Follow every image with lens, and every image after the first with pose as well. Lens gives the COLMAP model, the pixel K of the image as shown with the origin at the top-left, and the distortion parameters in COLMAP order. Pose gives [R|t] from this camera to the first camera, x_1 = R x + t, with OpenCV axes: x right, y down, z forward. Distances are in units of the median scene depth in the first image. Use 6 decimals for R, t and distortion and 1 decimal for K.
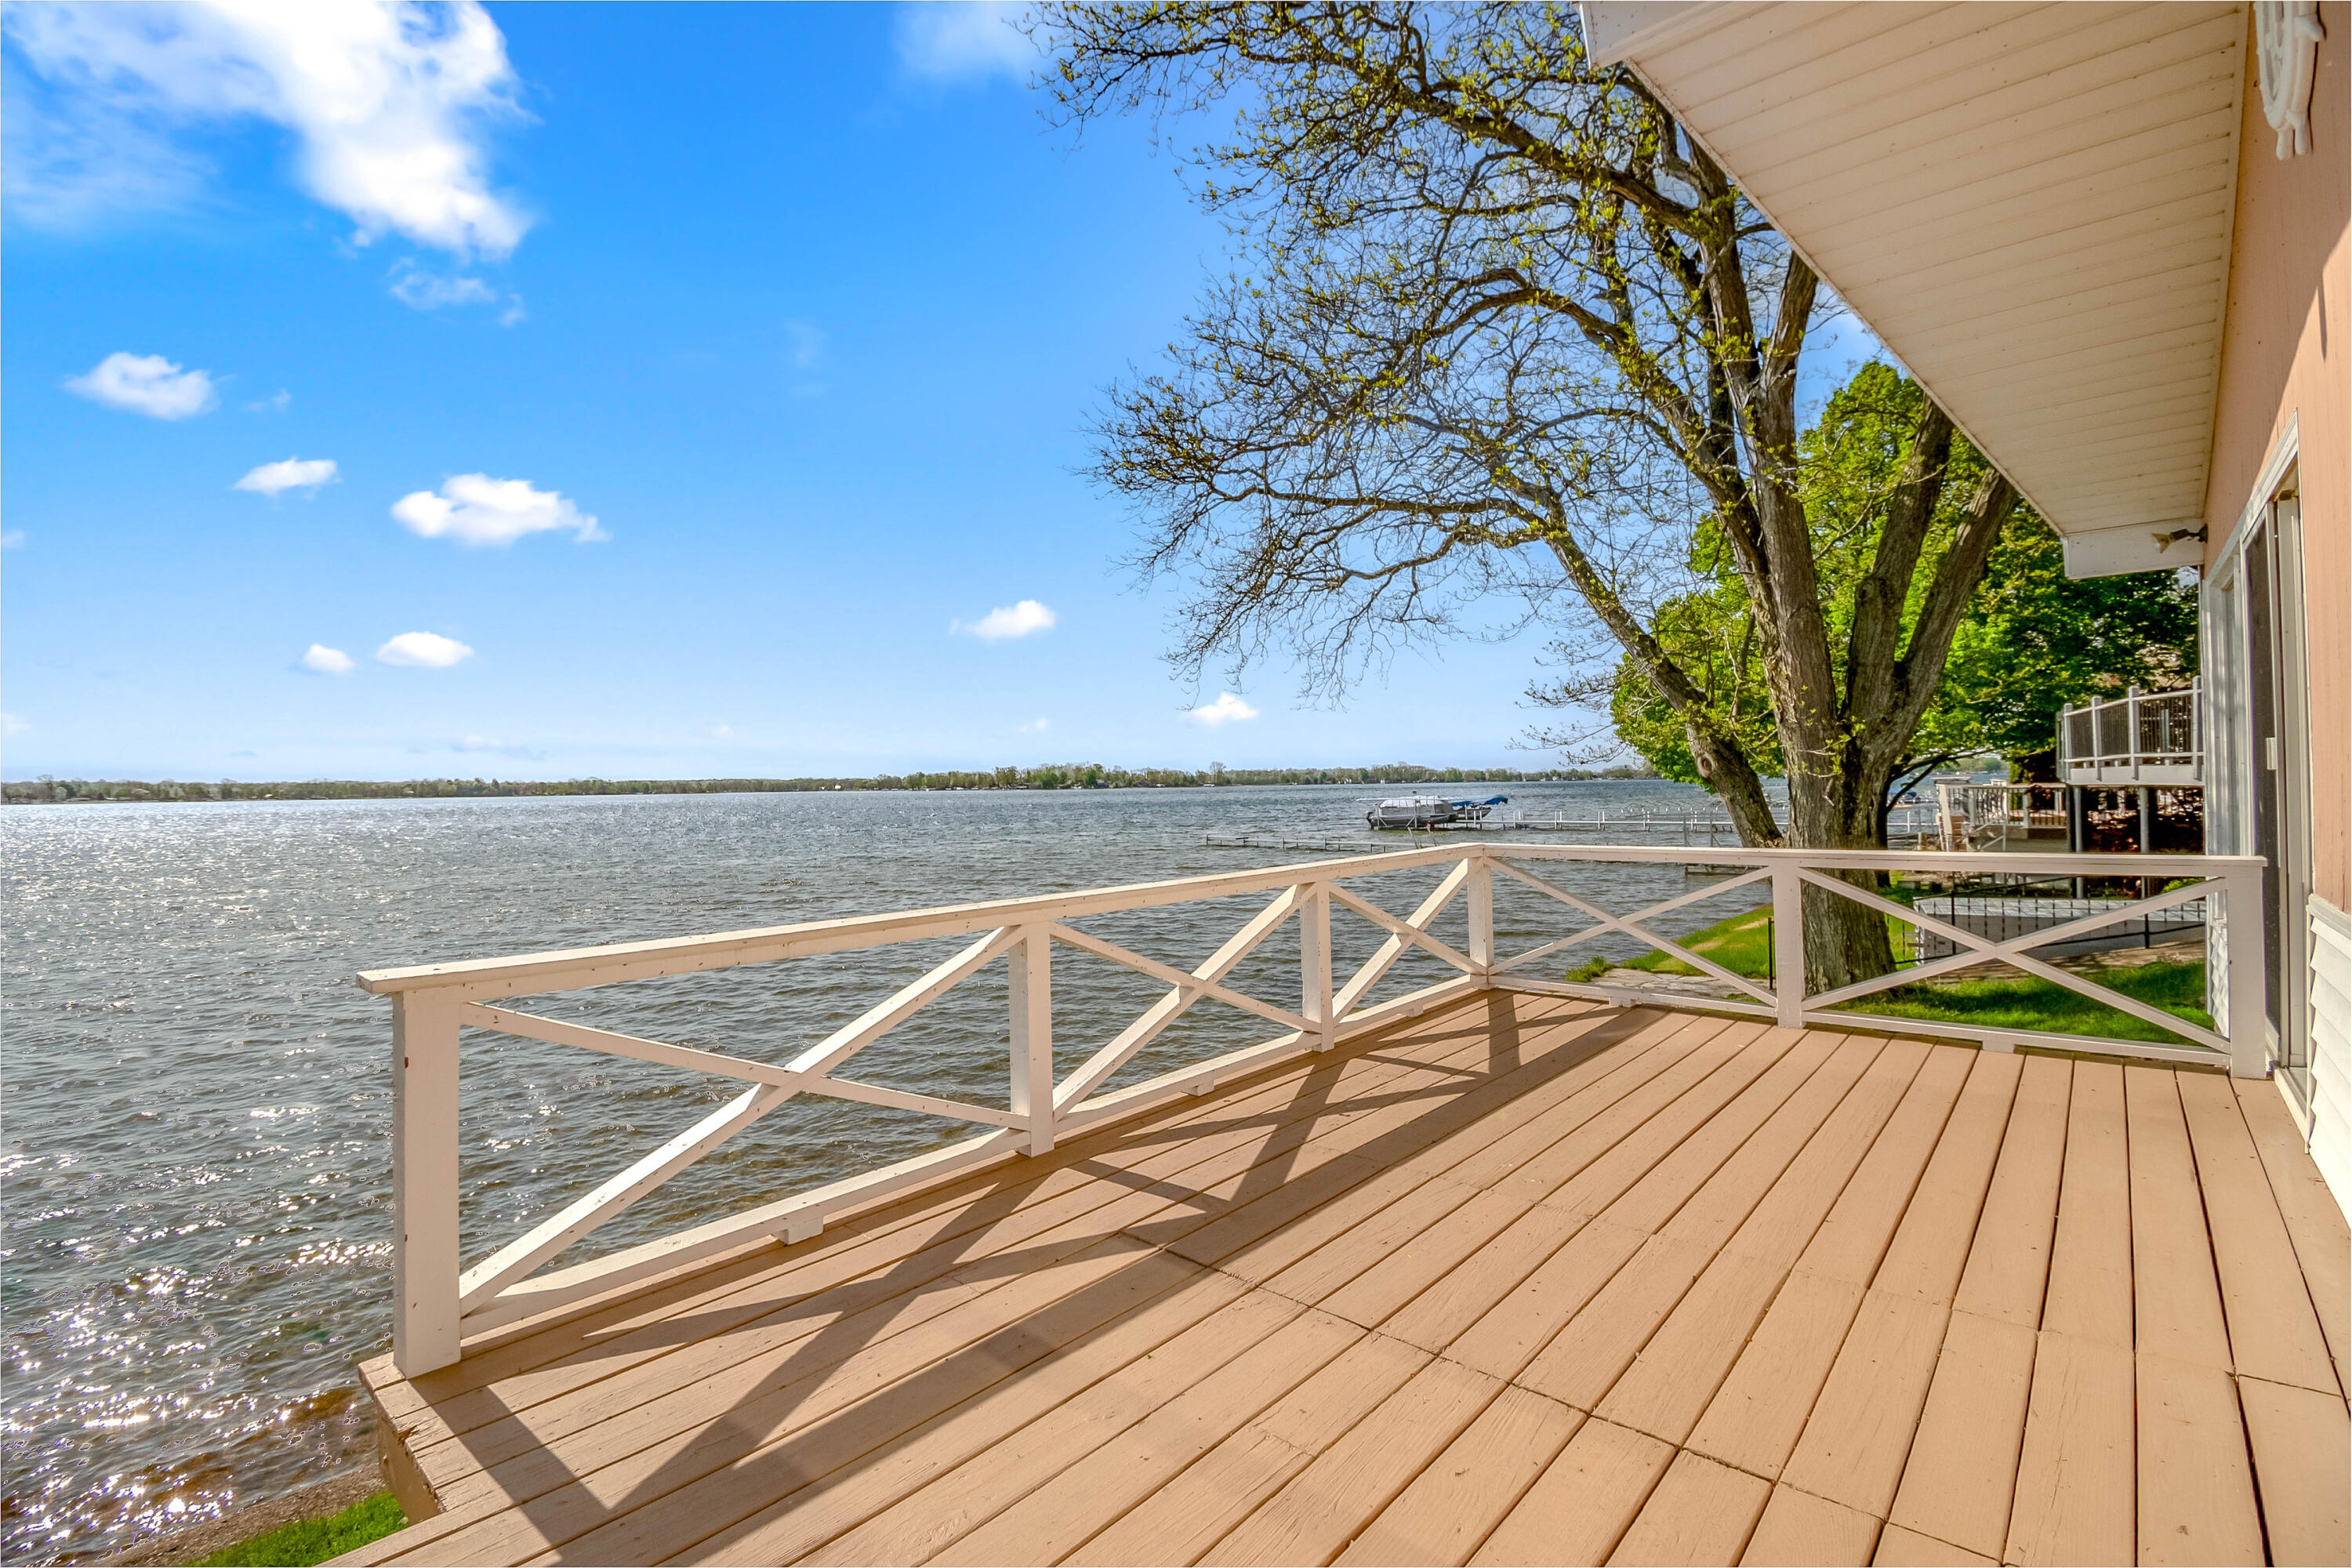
lens RADIAL K [[1028.5, 0, 1180.4], [0, 1028.5, 772.3], [0, 0, 1]] dist [0.022509, -0.028763]
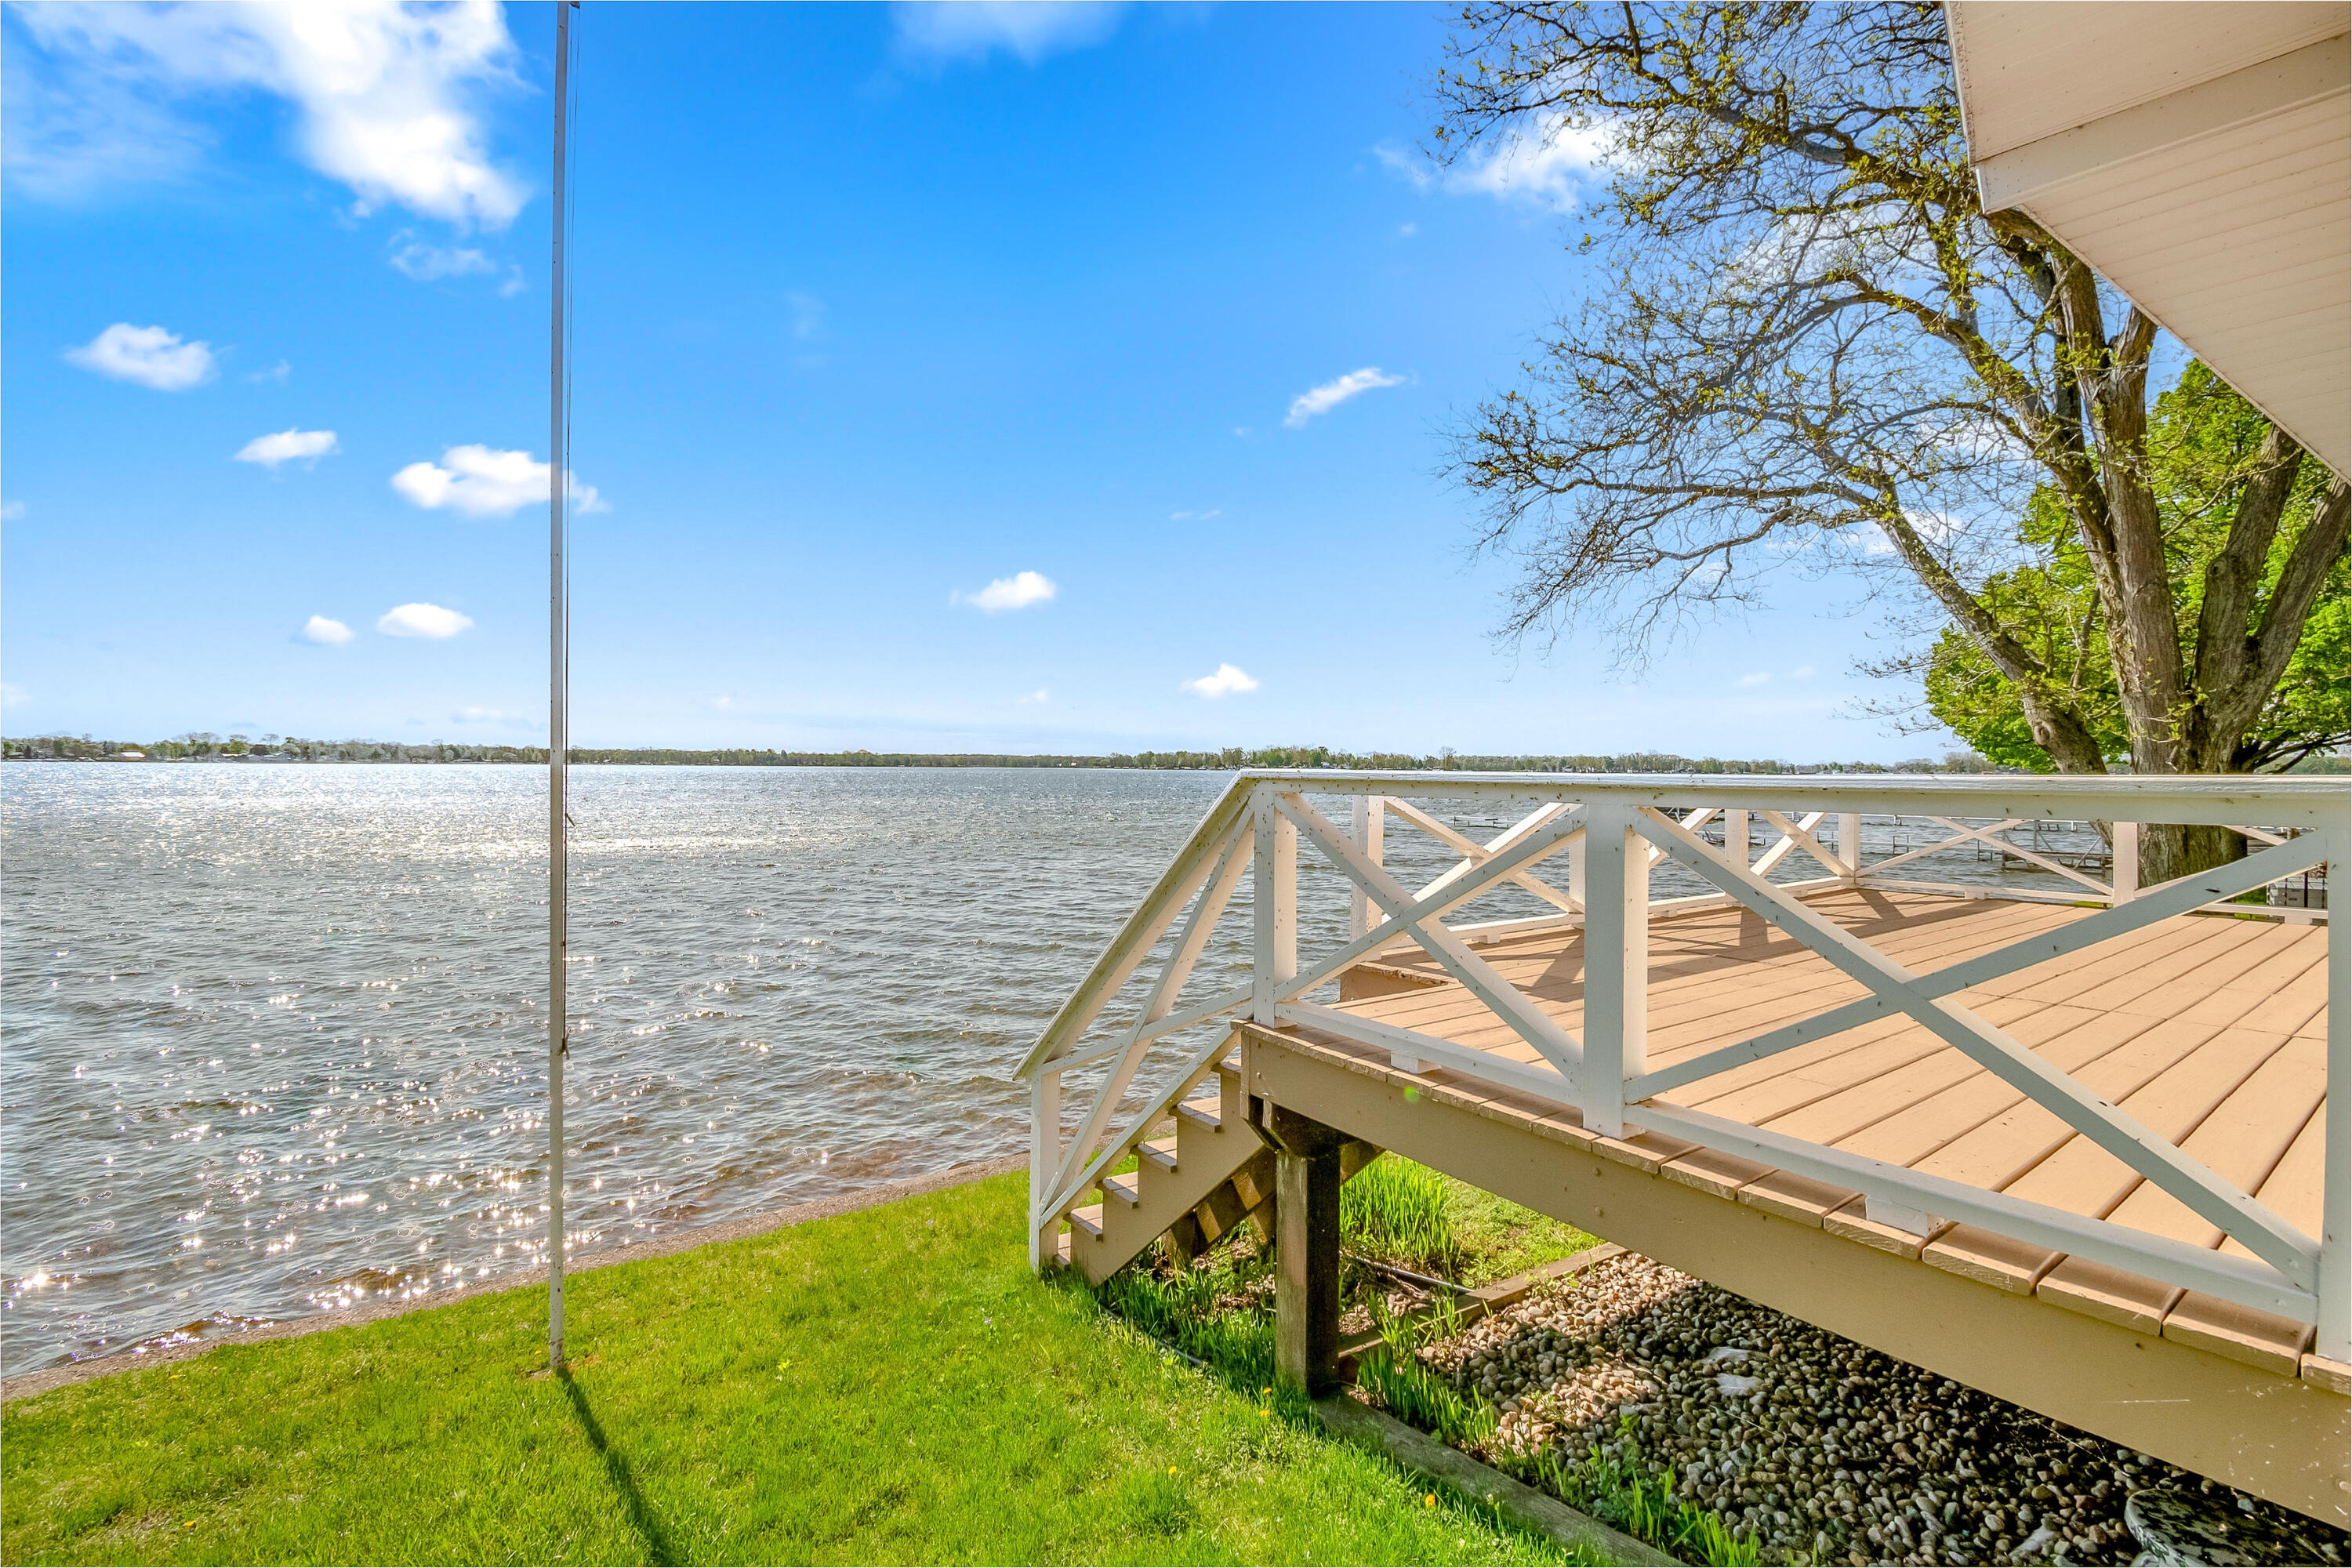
lens RADIAL K [[1028.5, 0, 1180.4], [0, 1028.5, 772.3], [0, 0, 1]] dist [0.022509, -0.028763]
pose [[0.976531, 0.023275, -0.214114, -0.121429], [-0.019616, 0.999623, 0.019200, 0.028934], [0.214480, -0.014550, 0.976620, -0.210301]]
